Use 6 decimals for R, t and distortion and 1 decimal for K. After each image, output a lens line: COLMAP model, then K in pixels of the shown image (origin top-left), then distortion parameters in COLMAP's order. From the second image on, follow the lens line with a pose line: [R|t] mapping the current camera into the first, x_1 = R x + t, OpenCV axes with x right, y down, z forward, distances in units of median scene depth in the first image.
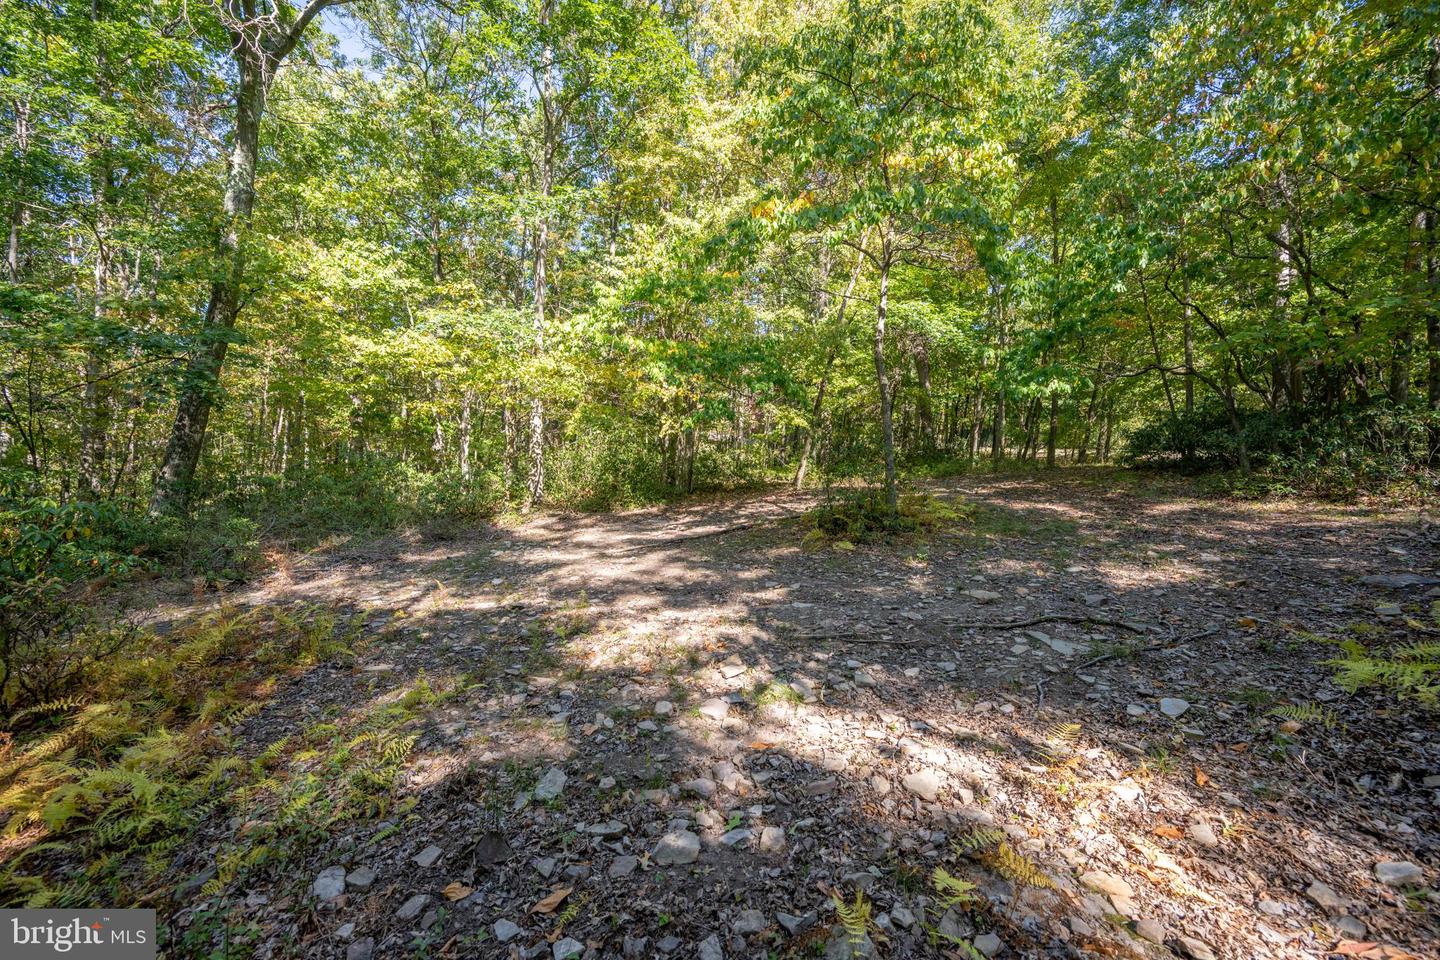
lens RADIAL K [[568.4, 0, 722.6], [0, 568.4, 471.4], [0, 0, 1]] dist [-0.001201, 0.000035]
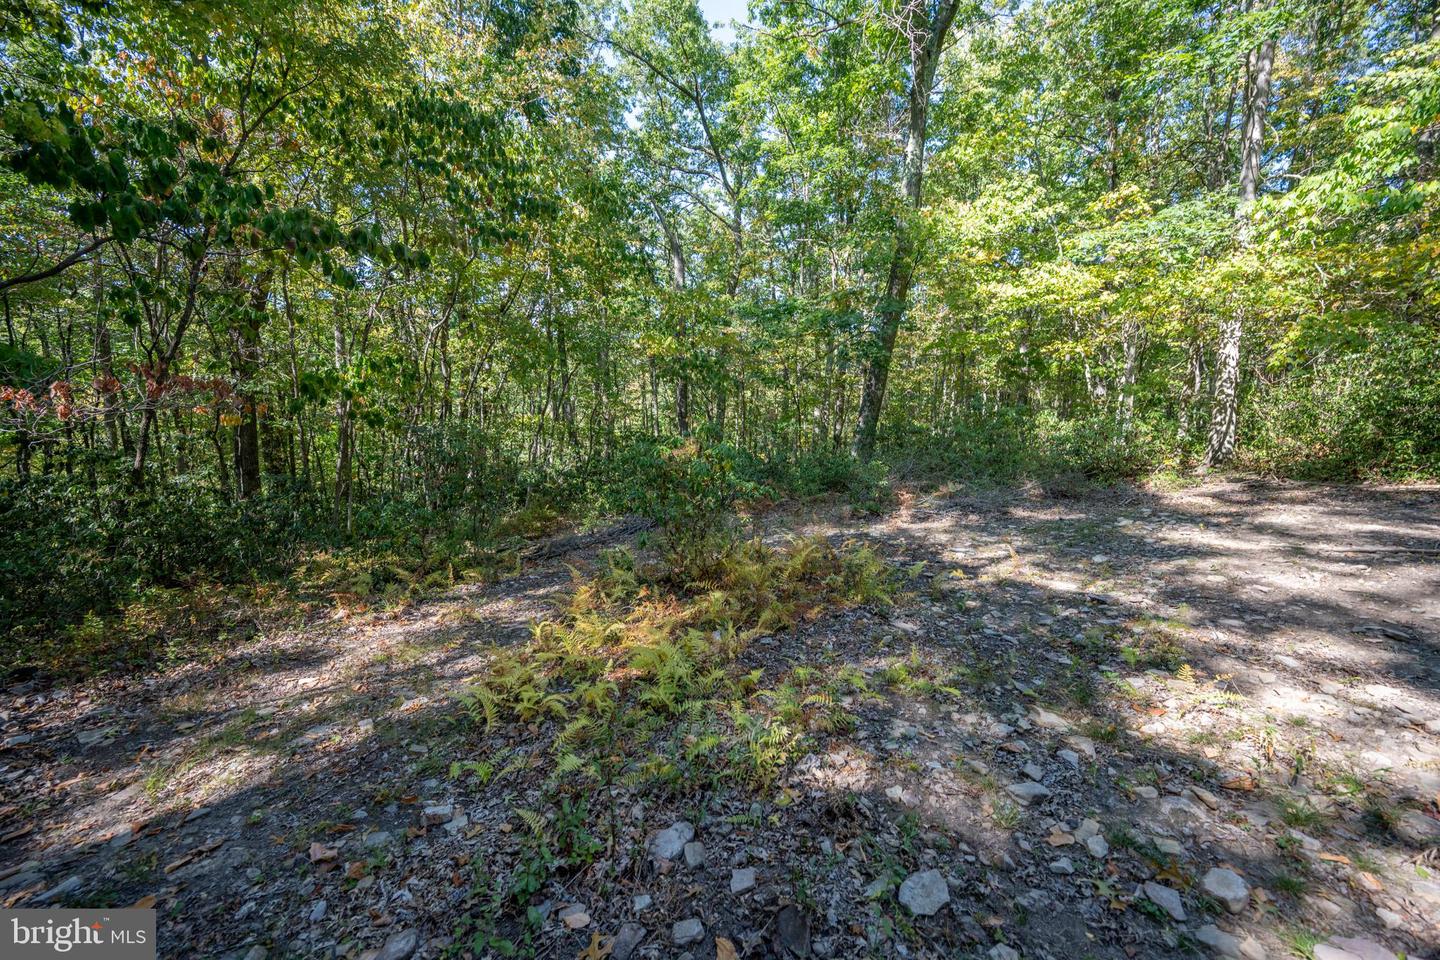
lens RADIAL K [[568.4, 0, 722.6], [0, 568.4, 471.4], [0, 0, 1]] dist [-0.001201, 0.000035]
pose [[0.469986, 0.074927, -0.879488, 0.031302], [0.006262, 0.996083, 0.088206, -0.001490], [0.882652, -0.046963, 0.467675, 0.111004]]
